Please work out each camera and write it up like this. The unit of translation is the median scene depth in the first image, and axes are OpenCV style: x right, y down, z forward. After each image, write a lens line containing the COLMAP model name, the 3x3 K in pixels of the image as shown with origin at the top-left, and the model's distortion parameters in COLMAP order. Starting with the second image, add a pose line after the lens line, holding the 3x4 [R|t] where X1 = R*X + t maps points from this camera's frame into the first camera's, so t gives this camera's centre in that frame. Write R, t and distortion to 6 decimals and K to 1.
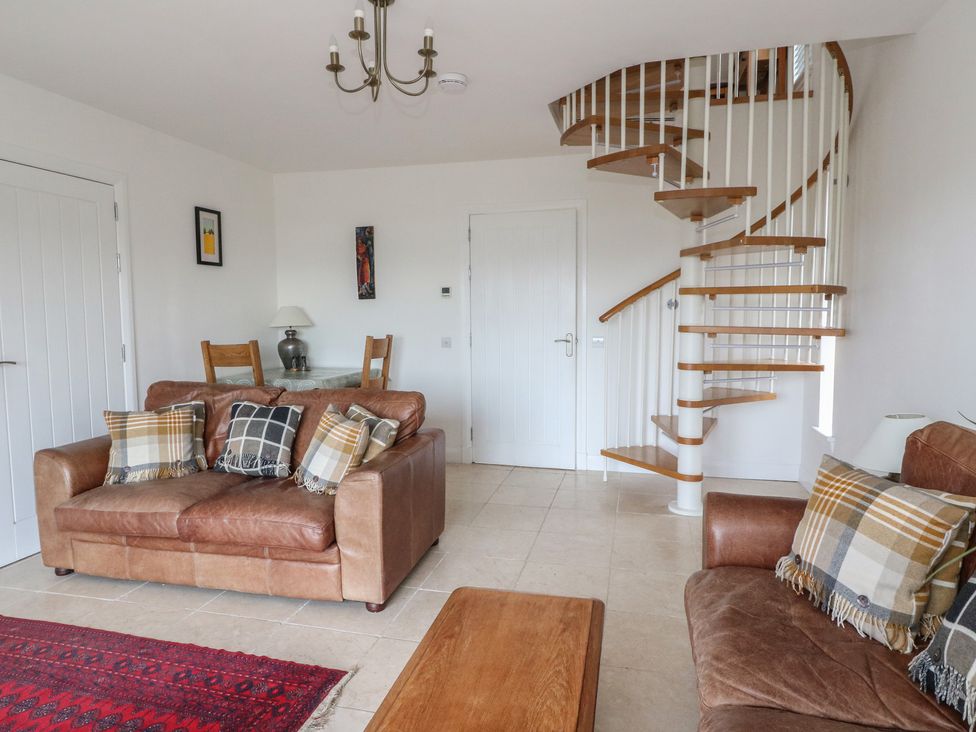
lens RADIAL K [[581.3, 0, 490.5], [0, 581.3, 364.0], [0, 0, 1]] dist [-0.024821, -0.000624]
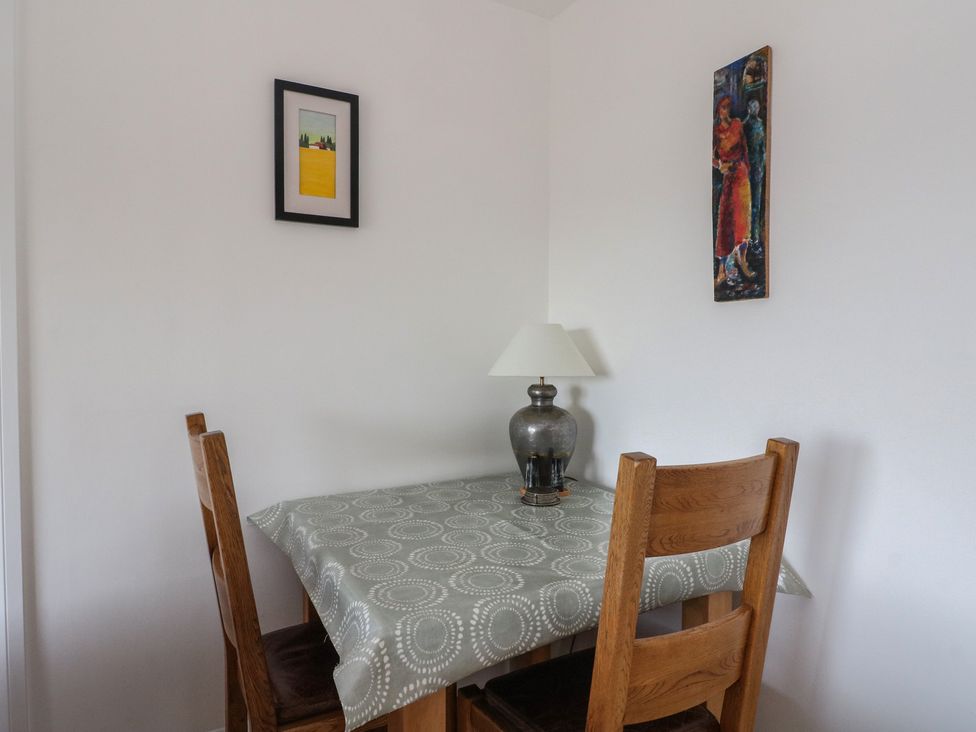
lens RADIAL K [[581.3, 0, 489.7], [0, 581.3, 369.3], [0, 0, 1]] dist [-0.024821, -0.000624]
pose [[0.680933, 0.046068, -0.730895, -0.080355], [-0.079738, 0.996750, -0.011463, -0.062389], [0.727992, 0.066085, 0.682393, 0.709729]]
